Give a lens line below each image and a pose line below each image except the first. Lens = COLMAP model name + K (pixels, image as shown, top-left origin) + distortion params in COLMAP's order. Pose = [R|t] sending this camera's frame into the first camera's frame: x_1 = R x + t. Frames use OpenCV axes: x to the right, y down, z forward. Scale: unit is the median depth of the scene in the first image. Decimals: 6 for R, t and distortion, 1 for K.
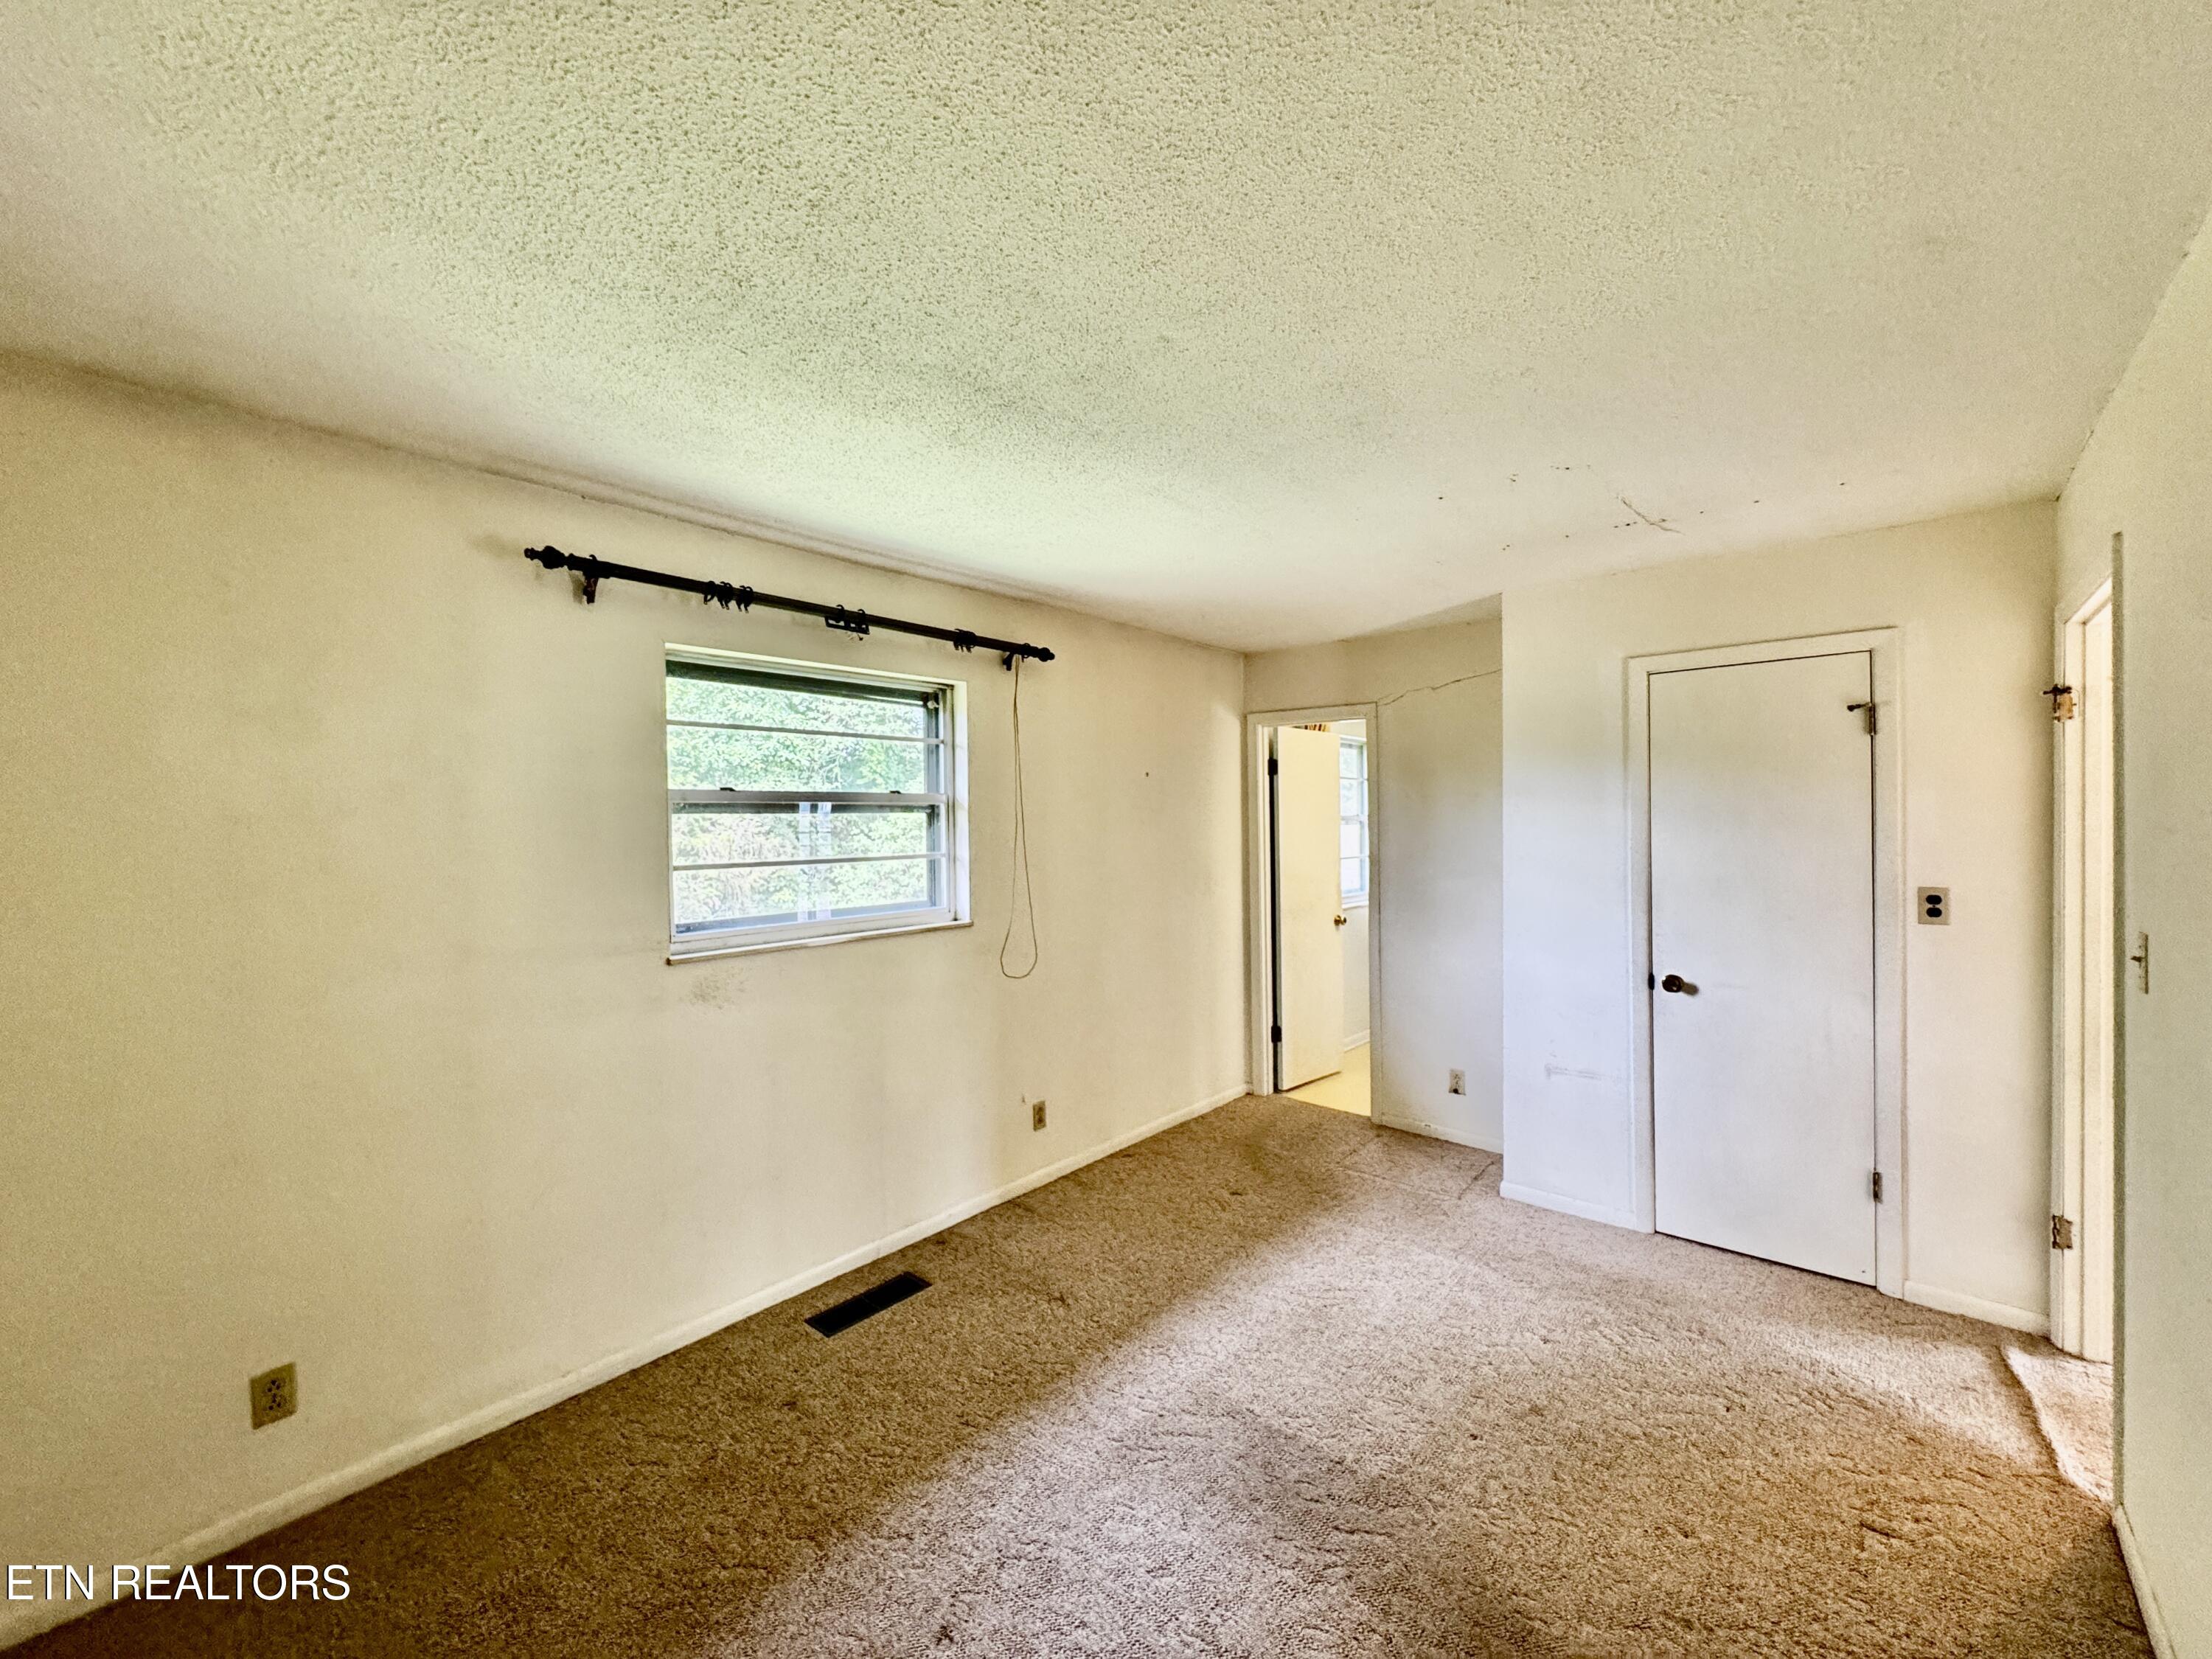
lens RADIAL K [[905.2, 0, 1097.9], [0, 905.2, 835.1], [0, 0, 1]] dist [0.002418, -0.000558]
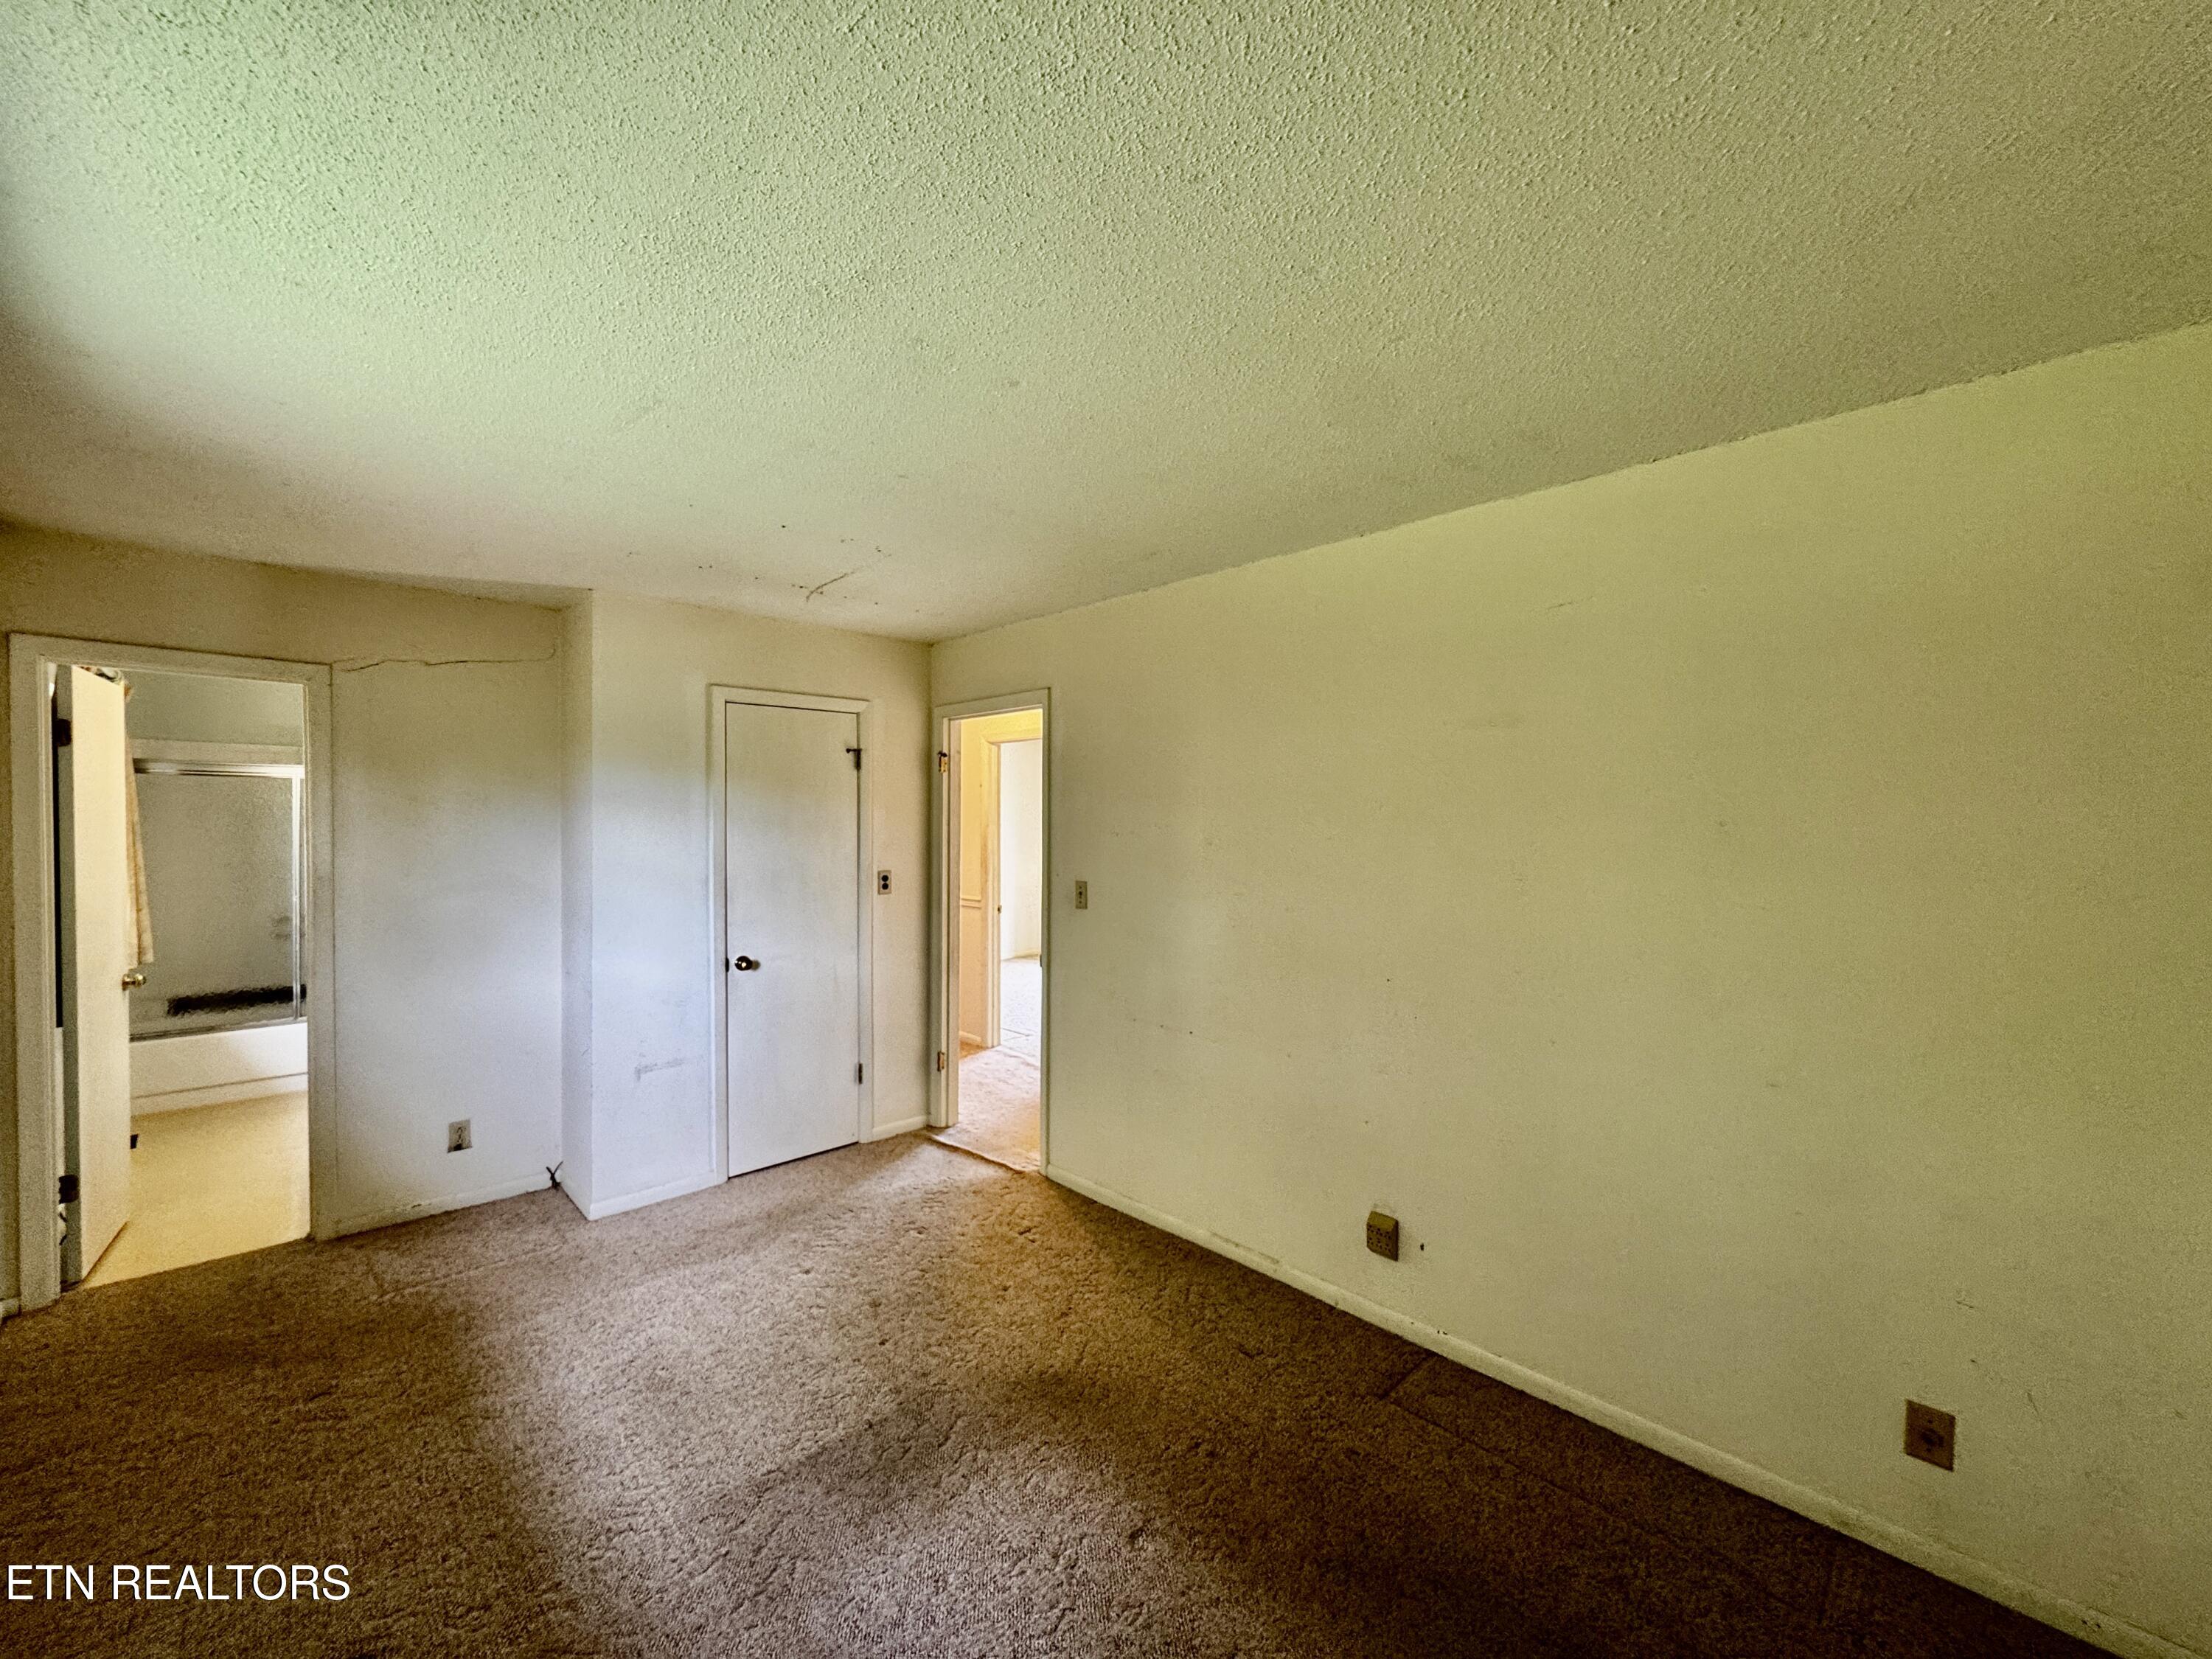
lens RADIAL K [[905.2, 0, 1119.0], [0, 905.2, 833.6], [0, 0, 1]] dist [0.002418, -0.000558]
pose [[0.051006, -0.003419, 0.998693, -0.597757], [0.013176, 0.999909, 0.002750, -0.004905], [-0.998611, 0.013019, 0.051046, 0.488704]]
